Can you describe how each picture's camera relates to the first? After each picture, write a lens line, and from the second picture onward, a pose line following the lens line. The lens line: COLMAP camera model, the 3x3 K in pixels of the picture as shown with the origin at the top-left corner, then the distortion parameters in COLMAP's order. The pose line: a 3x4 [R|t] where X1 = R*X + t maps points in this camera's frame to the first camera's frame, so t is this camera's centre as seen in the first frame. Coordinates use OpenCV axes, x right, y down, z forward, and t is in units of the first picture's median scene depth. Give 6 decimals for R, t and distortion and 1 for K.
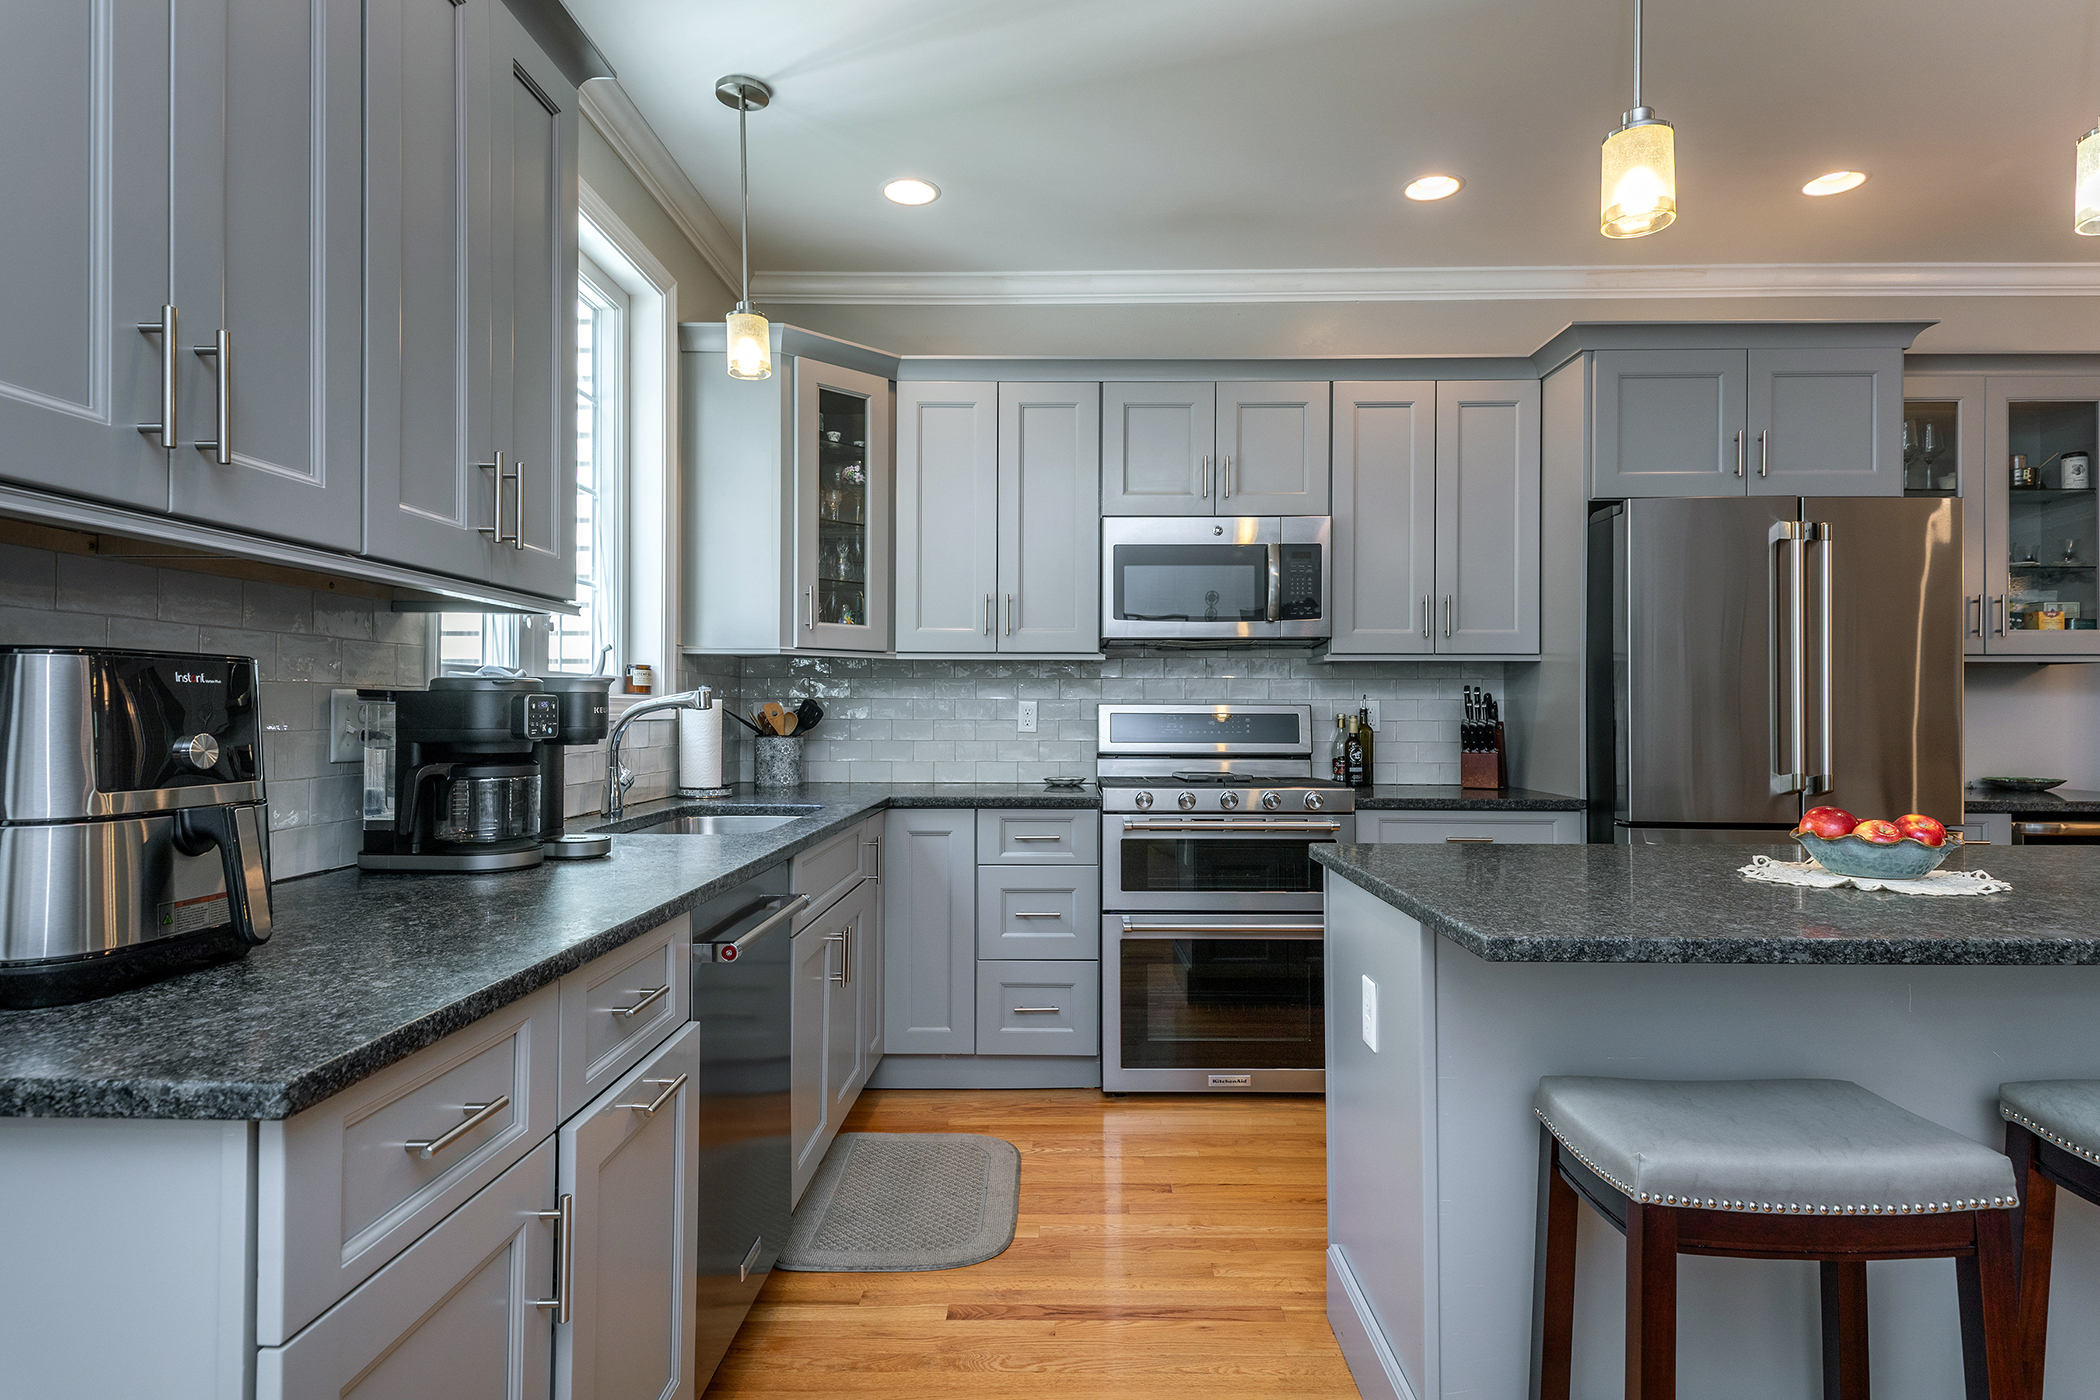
lens RADIAL K [[1179.1, 0, 1104.5], [0, 1179.1, 703.0], [0, 0, 1]] dist [0.032015, -0.012812]
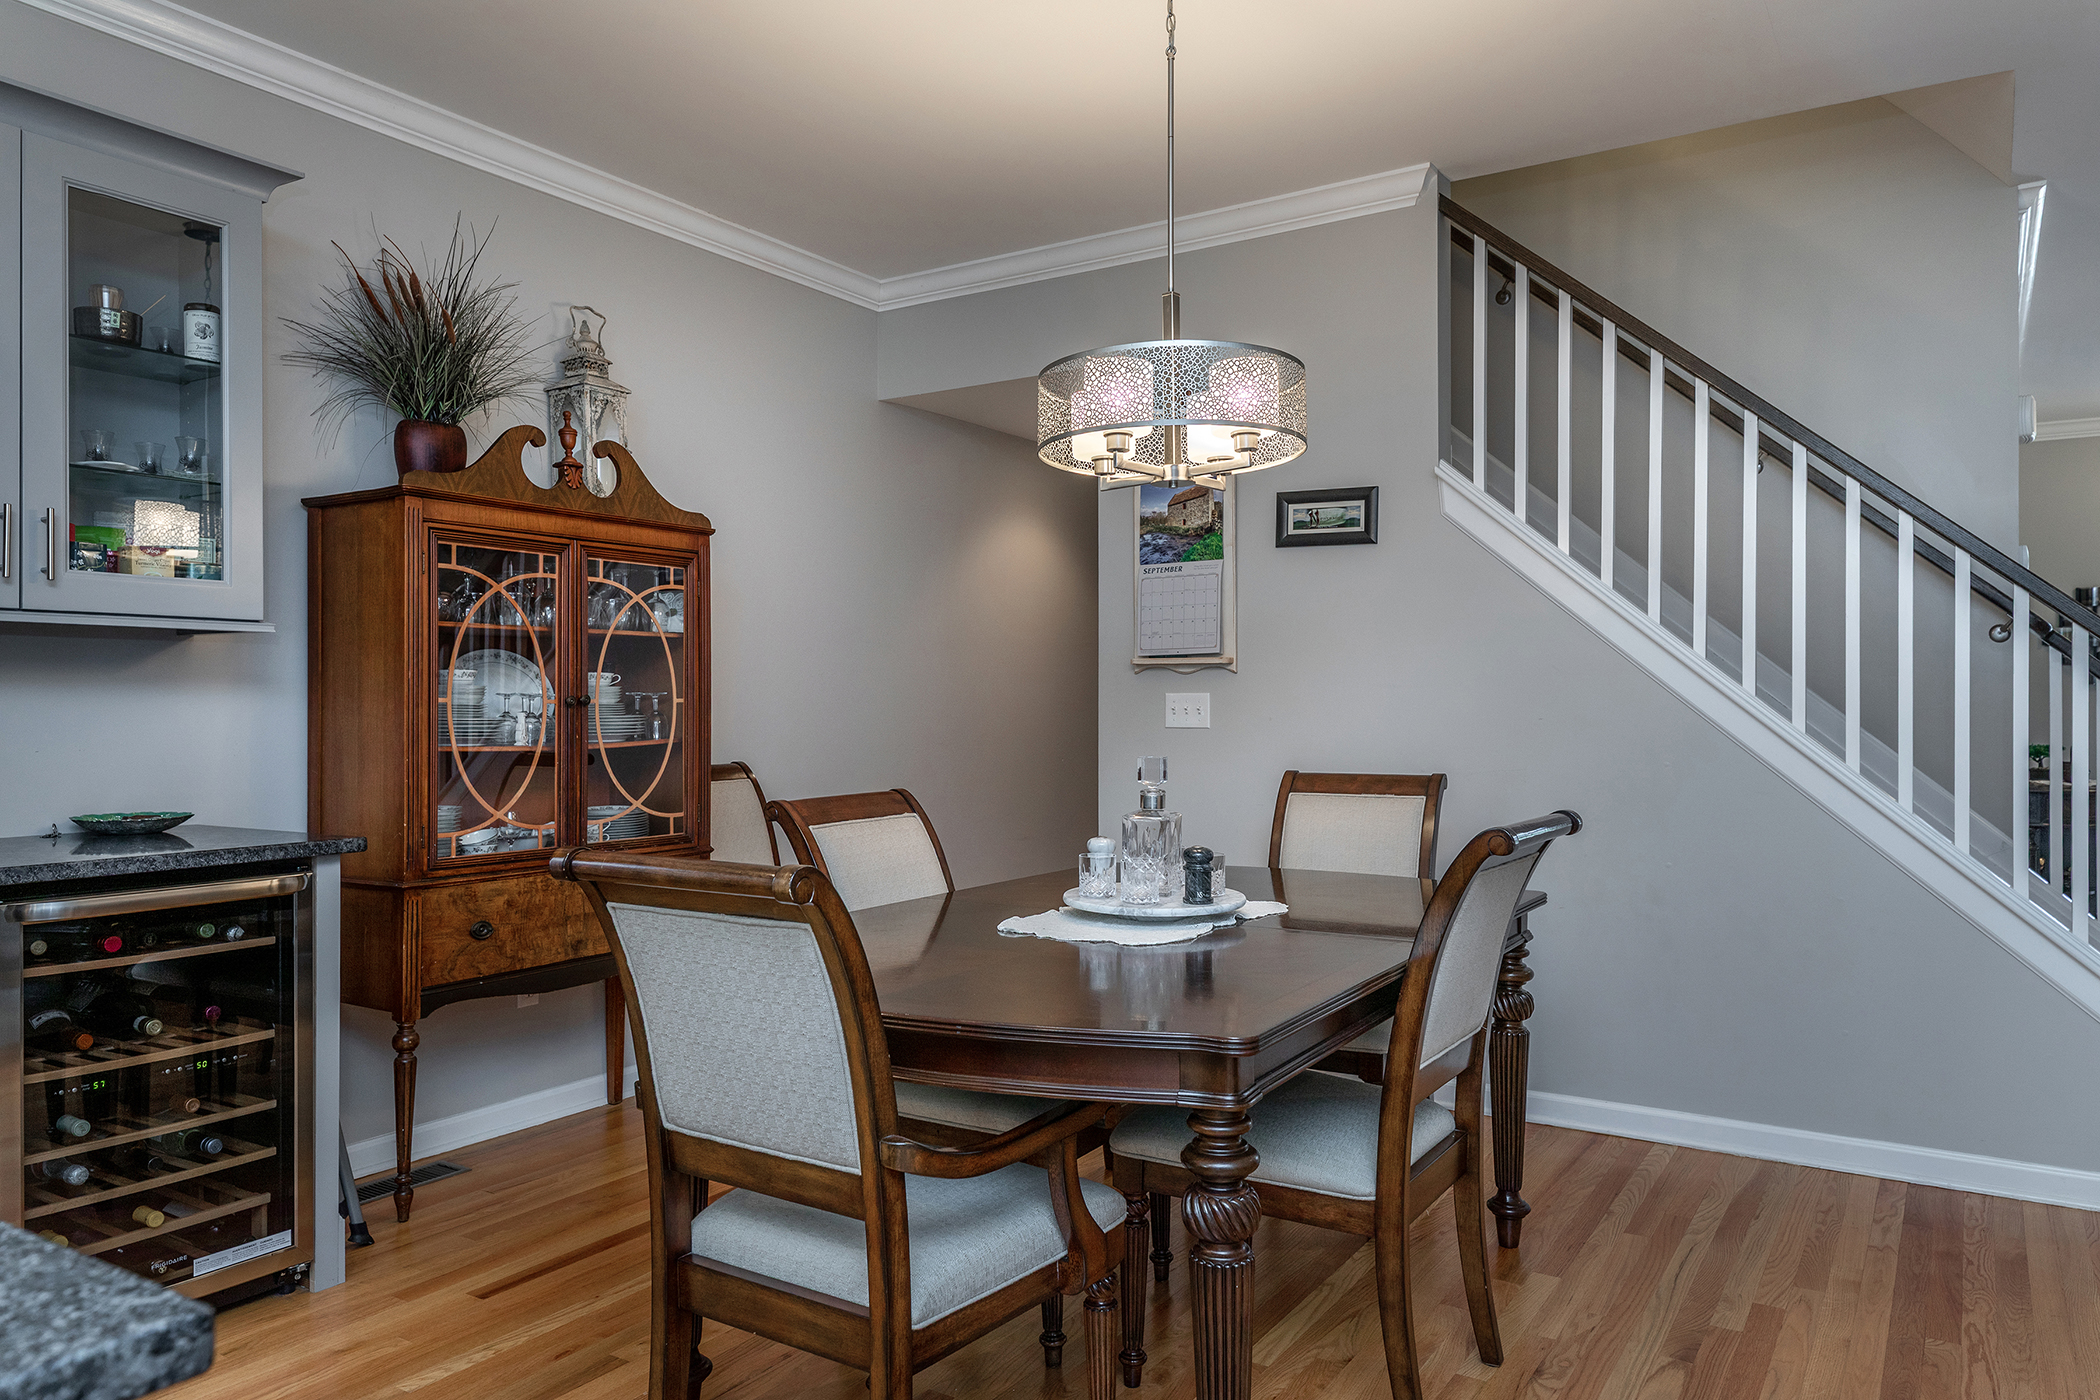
lens RADIAL K [[1407.1, 0, 1043.5], [0, 1407.1, 710.8], [0, 0, 1]] dist [0.043849, -0.016812]
pose [[0.533941, -0.003853, 0.845513, 0.487019], [-0.006598, 0.999940, 0.008723, -0.000396], [-0.845496, -0.010236, 0.533884, 0.249169]]
